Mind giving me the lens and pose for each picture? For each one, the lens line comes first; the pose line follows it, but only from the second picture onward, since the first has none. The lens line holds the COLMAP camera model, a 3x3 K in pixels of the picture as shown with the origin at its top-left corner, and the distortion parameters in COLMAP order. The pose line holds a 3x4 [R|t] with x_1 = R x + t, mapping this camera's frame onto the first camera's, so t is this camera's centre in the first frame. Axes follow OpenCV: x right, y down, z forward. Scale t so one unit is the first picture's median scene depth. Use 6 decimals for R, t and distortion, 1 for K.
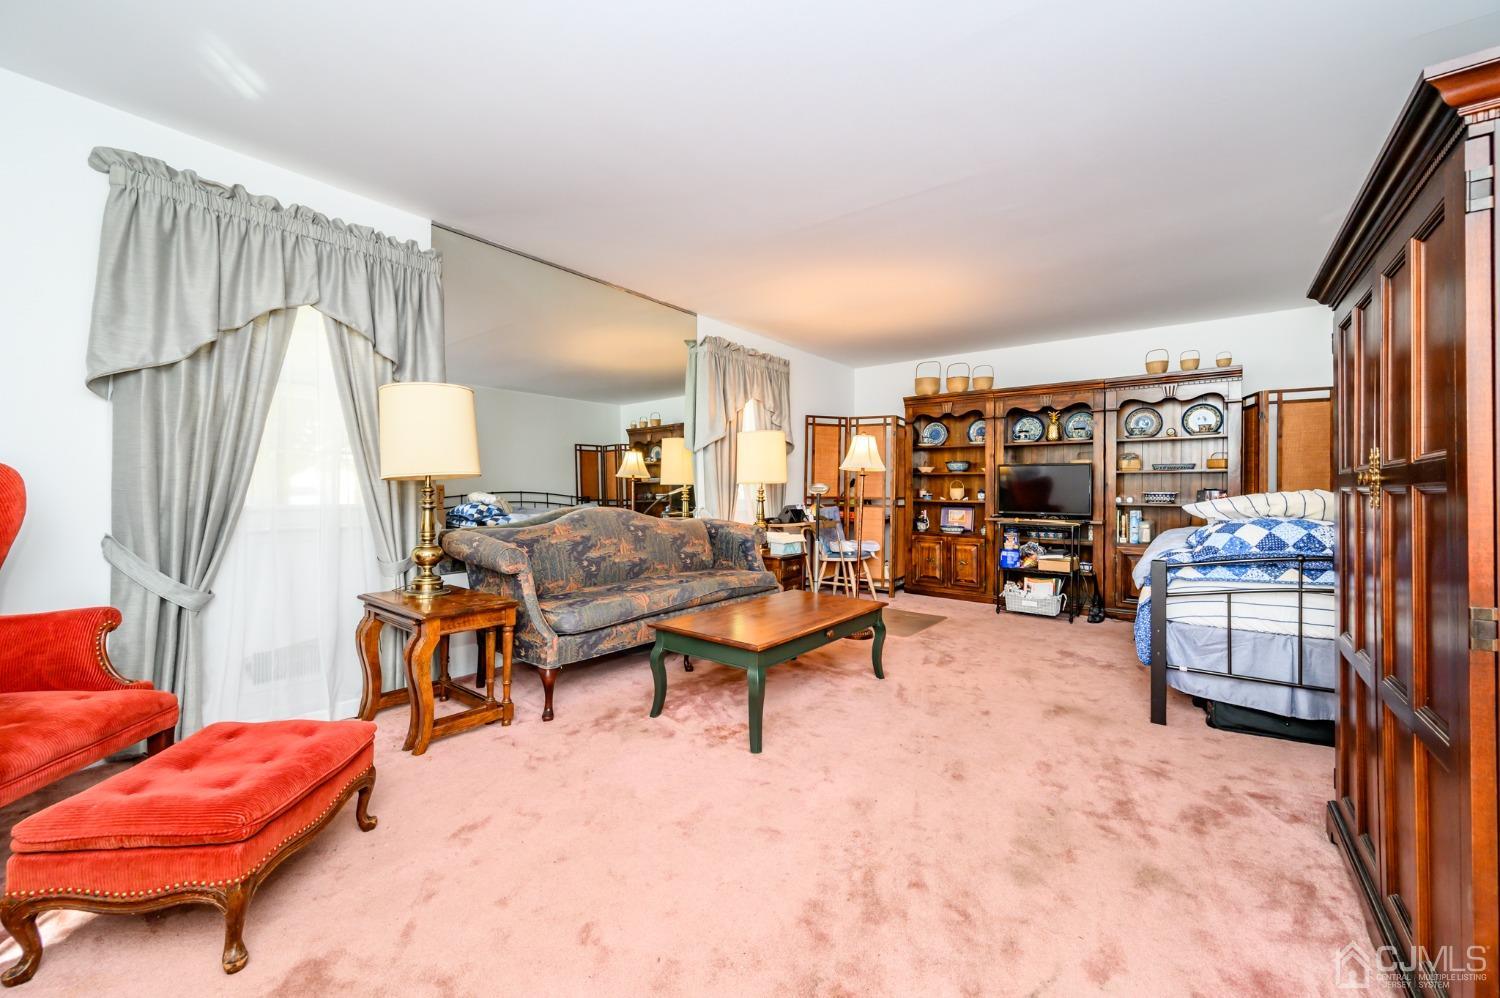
lens RADIAL K [[592.7, 0, 744.1], [0, 592.7, 493.5], [0, 0, 1]] dist [0.001206, -0.000093]
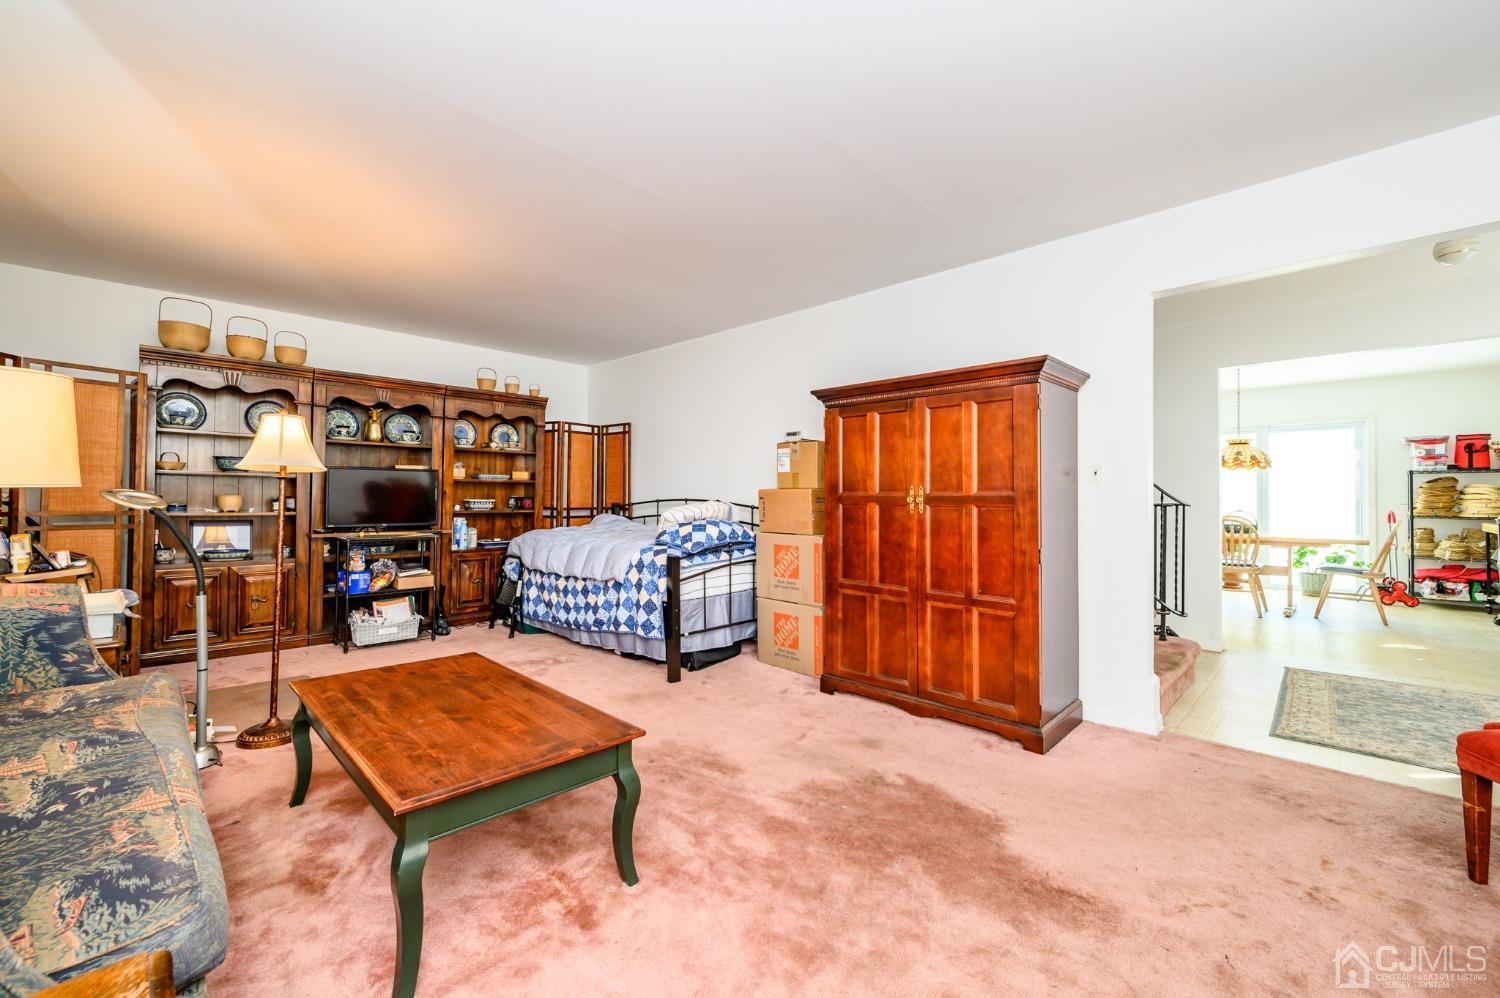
lens RADIAL K [[592.7, 0, 772.8], [0, 592.7, 489.6], [0, 0, 1]] dist [0.001206, -0.000093]
pose [[0.107761, 0.009100, 0.994135, -0.314881], [-0.001544, 0.999958, -0.008986, -0.011704], [-0.994176, -0.000567, 0.107770, 0.357128]]
